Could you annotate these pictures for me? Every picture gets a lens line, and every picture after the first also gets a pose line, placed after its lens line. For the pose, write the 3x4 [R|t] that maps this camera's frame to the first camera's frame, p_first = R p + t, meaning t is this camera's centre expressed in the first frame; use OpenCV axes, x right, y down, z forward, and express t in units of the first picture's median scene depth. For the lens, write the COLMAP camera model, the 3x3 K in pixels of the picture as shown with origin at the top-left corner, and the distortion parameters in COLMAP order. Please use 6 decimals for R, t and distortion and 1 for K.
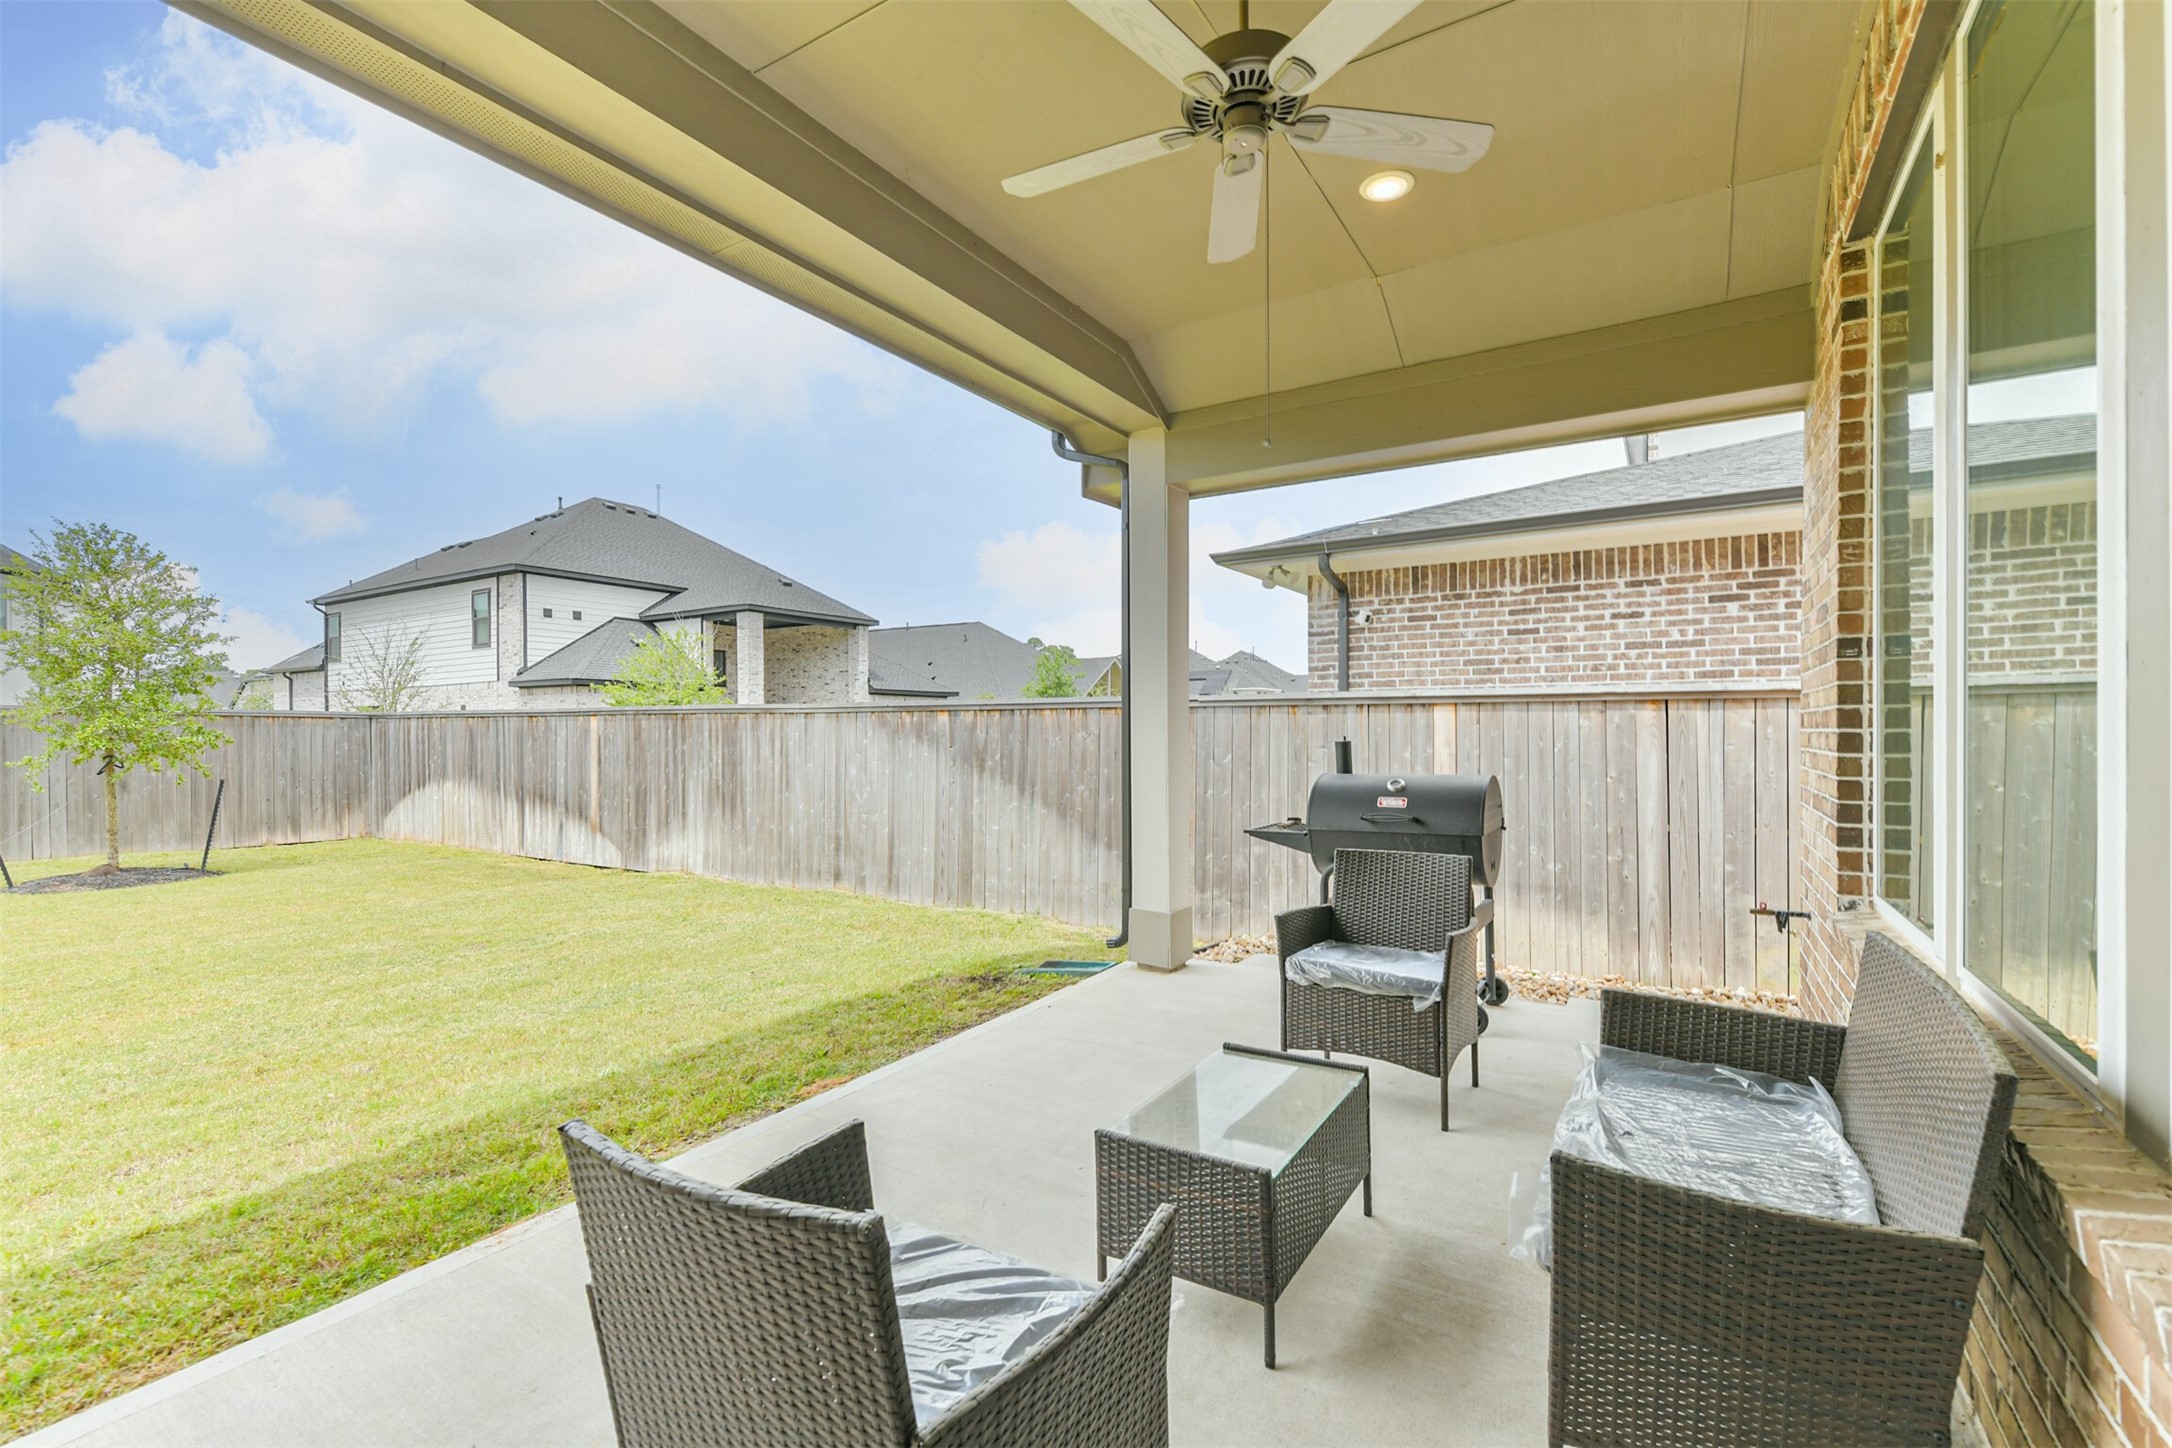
lens RADIAL K [[944.5, 0, 1092.7], [0, 944.5, 729.6], [0, 0, 1]] dist [0.017986, -0.000038]
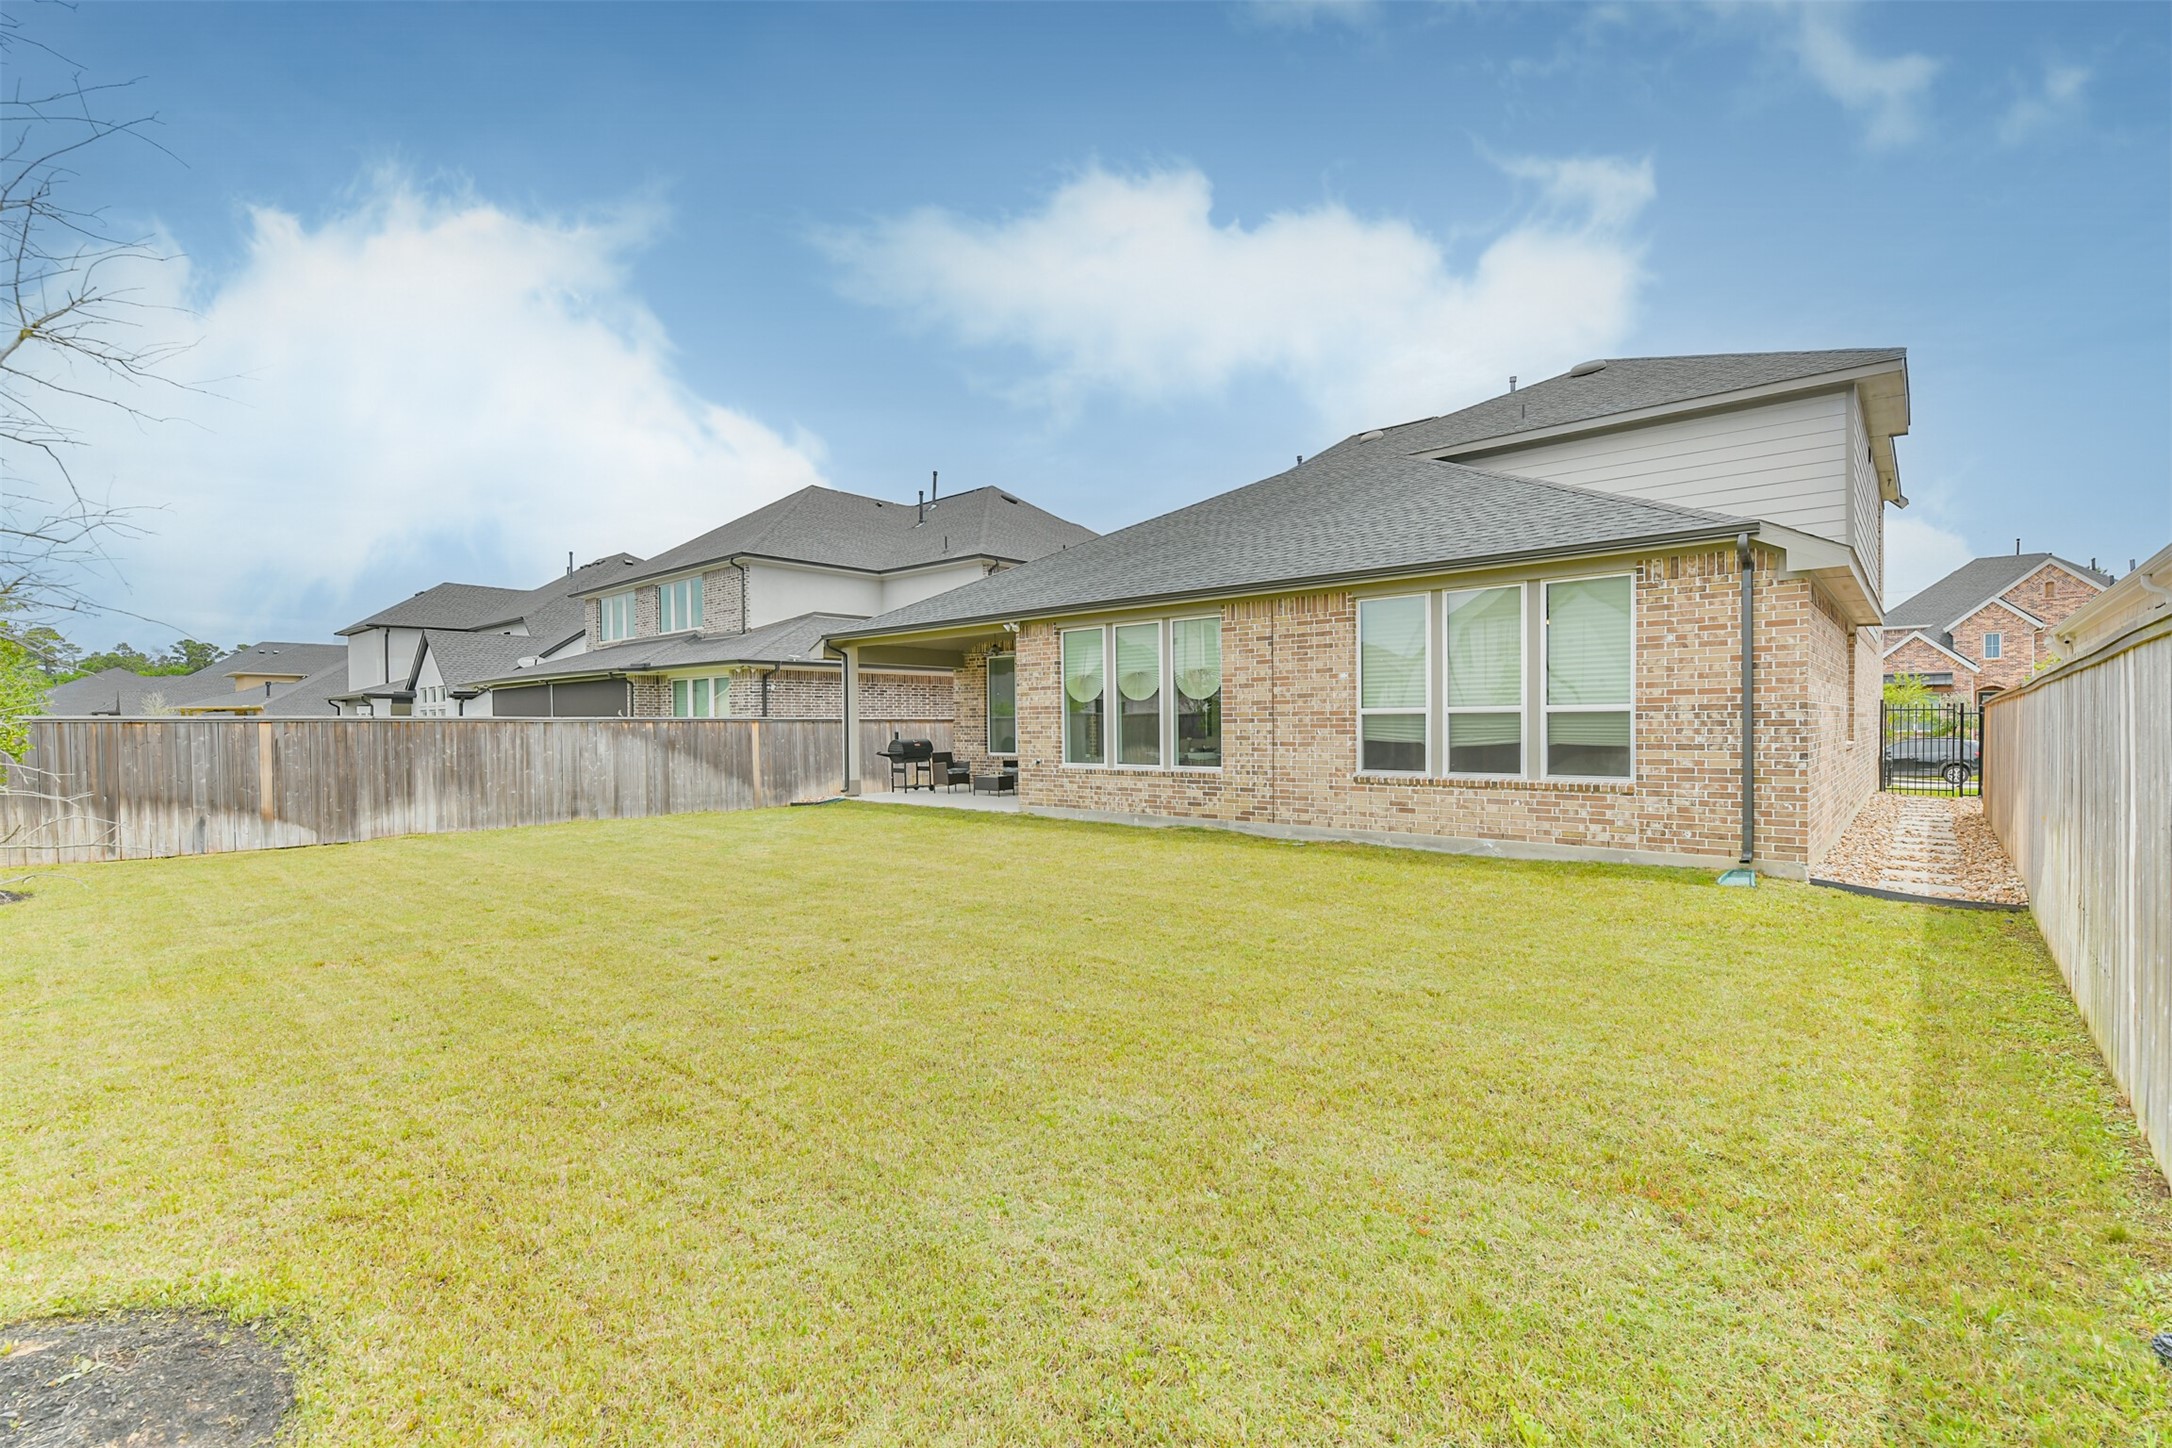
lens RADIAL K [[944.5, 0, 1082.2], [0, 944.5, 720.0], [0, 0, 1]] dist [0.017986, -0.000038]
pose [[0.164627, 0.005971, 0.986338, -1.850806], [0.007116, 0.999948, -0.007241, -0.002167], [-0.986330, 0.008211, 0.164576, -0.243672]]
